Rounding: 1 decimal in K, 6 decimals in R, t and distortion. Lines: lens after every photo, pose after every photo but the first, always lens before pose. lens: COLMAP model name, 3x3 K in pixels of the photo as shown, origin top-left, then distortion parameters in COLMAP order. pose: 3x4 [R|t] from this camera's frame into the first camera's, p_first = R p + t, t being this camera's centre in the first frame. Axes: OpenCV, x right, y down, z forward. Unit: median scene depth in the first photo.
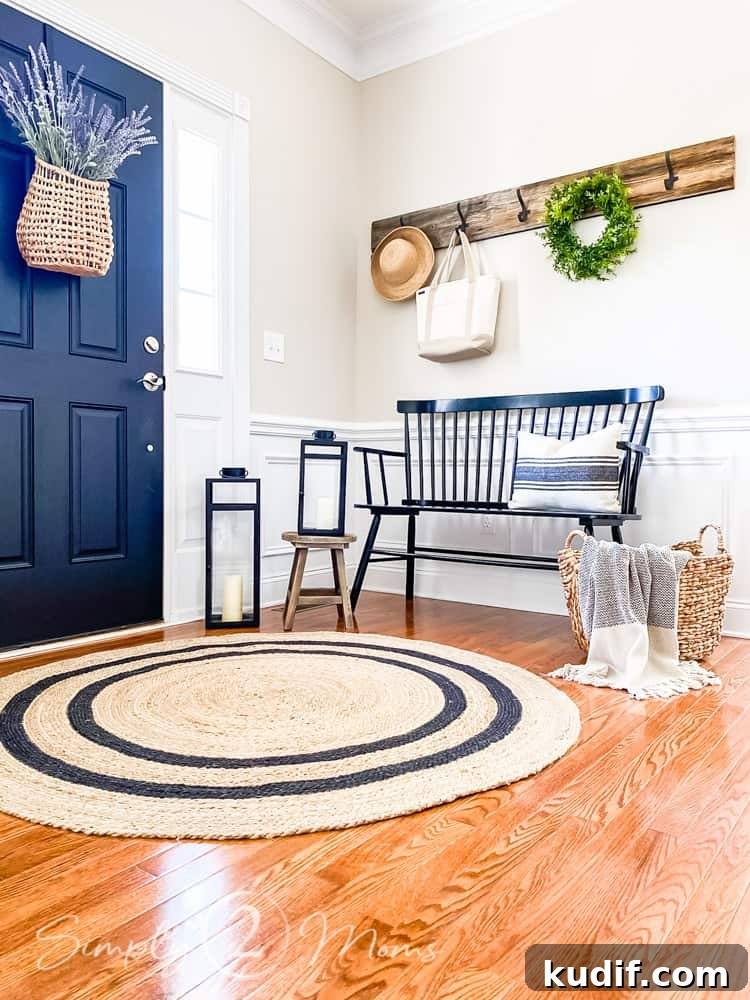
lens RADIAL K [[774.3, 0, 375.2], [0, 774.3, 494.5], [0, 0, 1]] dist [0.018079, -0.008669]
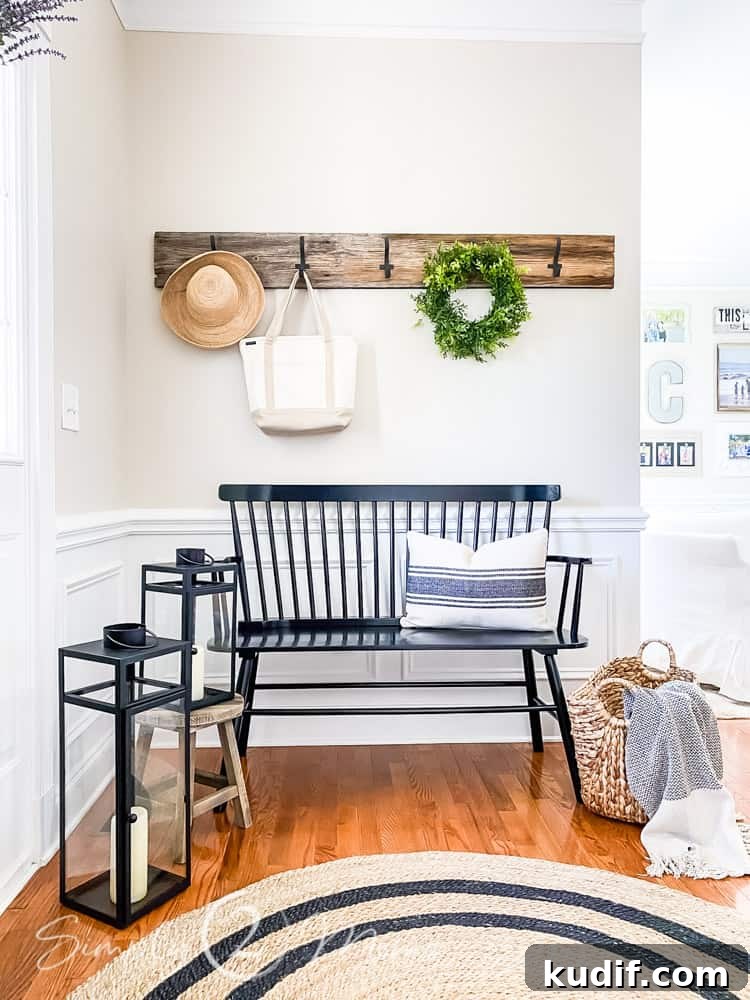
lens RADIAL K [[774.3, 0, 375.2], [0, 774.3, 494.5], [0, 0, 1]] dist [0.018079, -0.008669]
pose [[0.779342, -0.015190, 0.626414, -0.375837], [0.025430, 0.999649, -0.007398, -0.123950], [-0.626082, 0.021695, 0.779455, 0.401343]]
